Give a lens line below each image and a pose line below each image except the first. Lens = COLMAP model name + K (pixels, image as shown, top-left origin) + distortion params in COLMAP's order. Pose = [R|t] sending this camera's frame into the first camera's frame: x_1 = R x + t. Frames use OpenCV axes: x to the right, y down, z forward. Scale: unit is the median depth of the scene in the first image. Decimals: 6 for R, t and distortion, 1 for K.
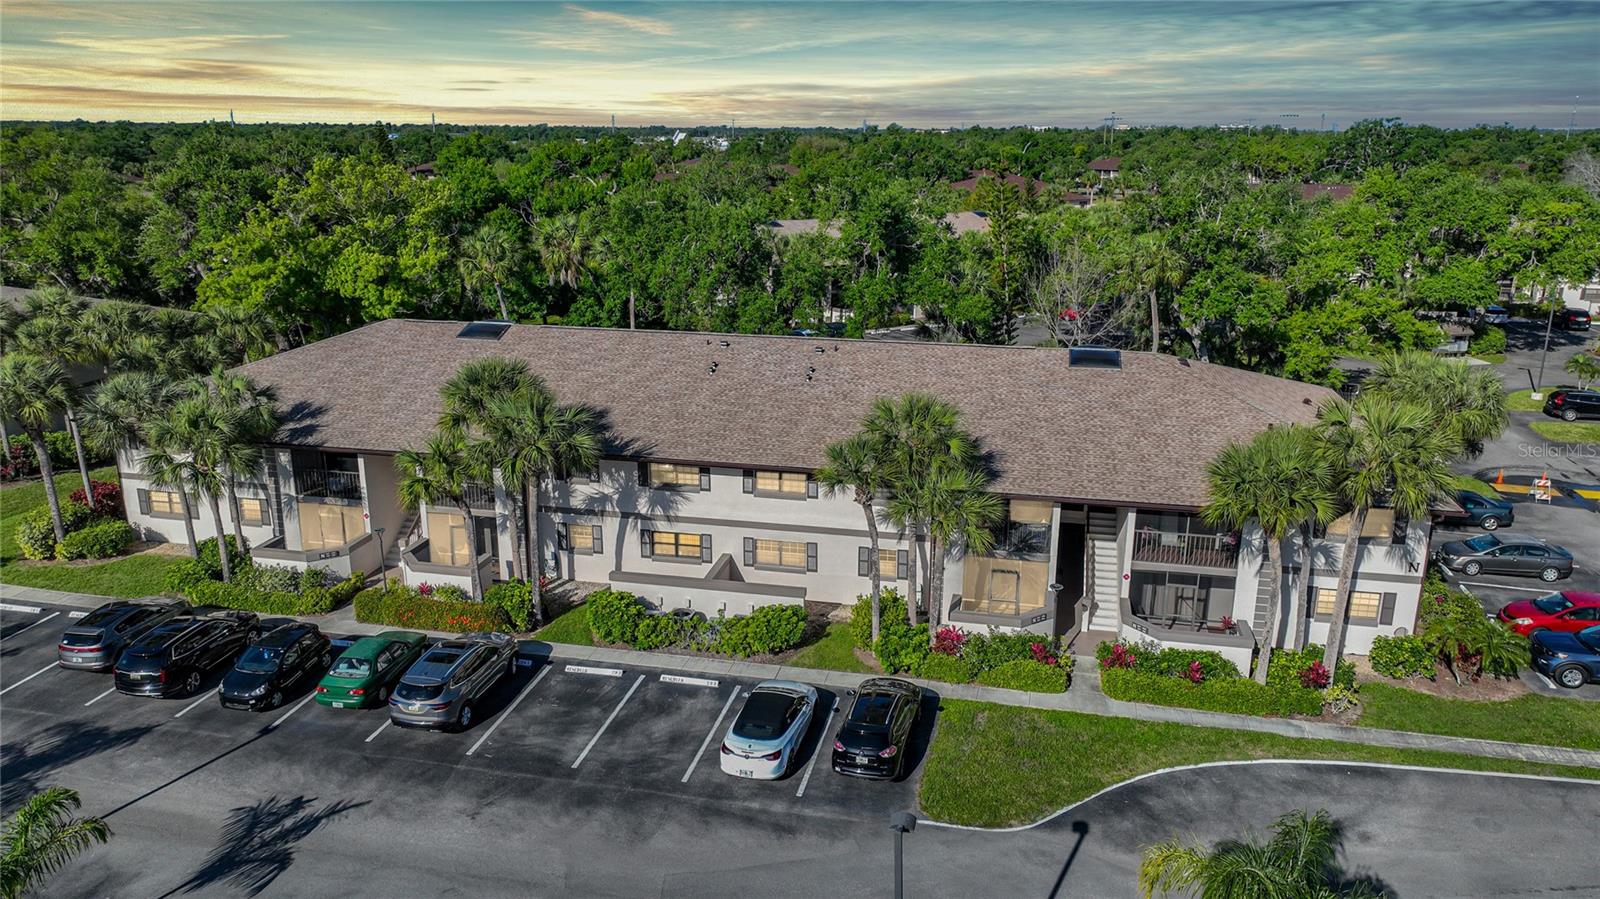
lens RADIAL K [[1120.1, 0, 797.5], [0, 1120.1, 456.0], [0, 0, 1]] dist [0.000429, 0.009900]
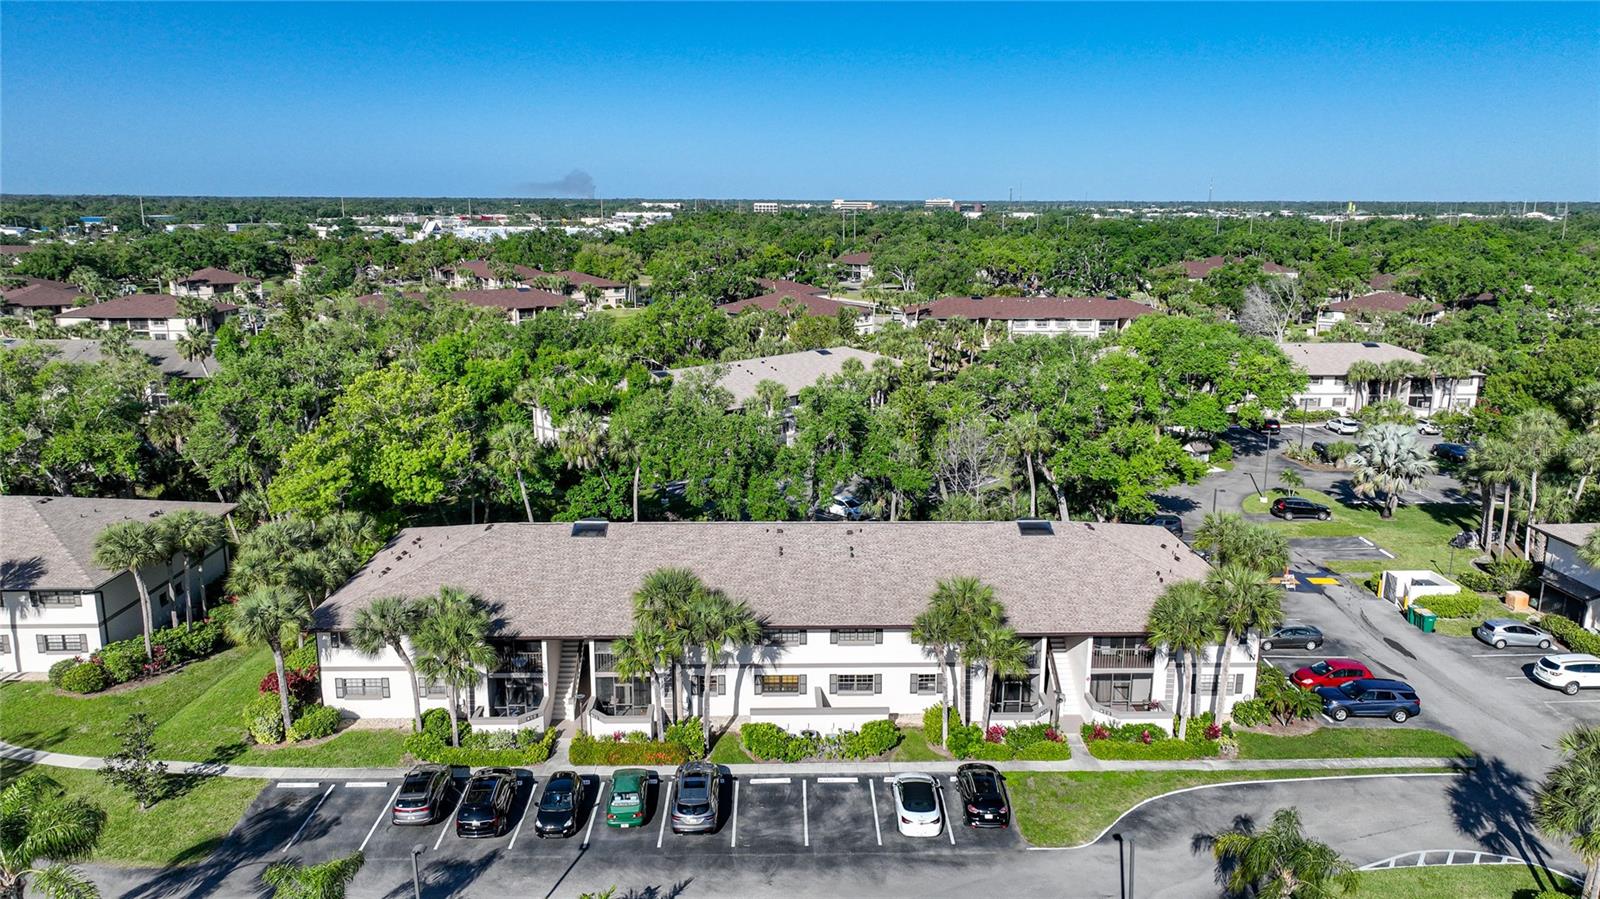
lens RADIAL K [[1120.1, 0, 797.5], [0, 1120.1, 456.0], [0, 0, 1]] dist [0.000429, 0.009900]
pose [[0.971058, -0.053079, 0.232869, -0.462629], [0.066313, 0.996577, -0.049370, -0.157024], [-0.229452, 0.063384, 0.971254, -0.460626]]
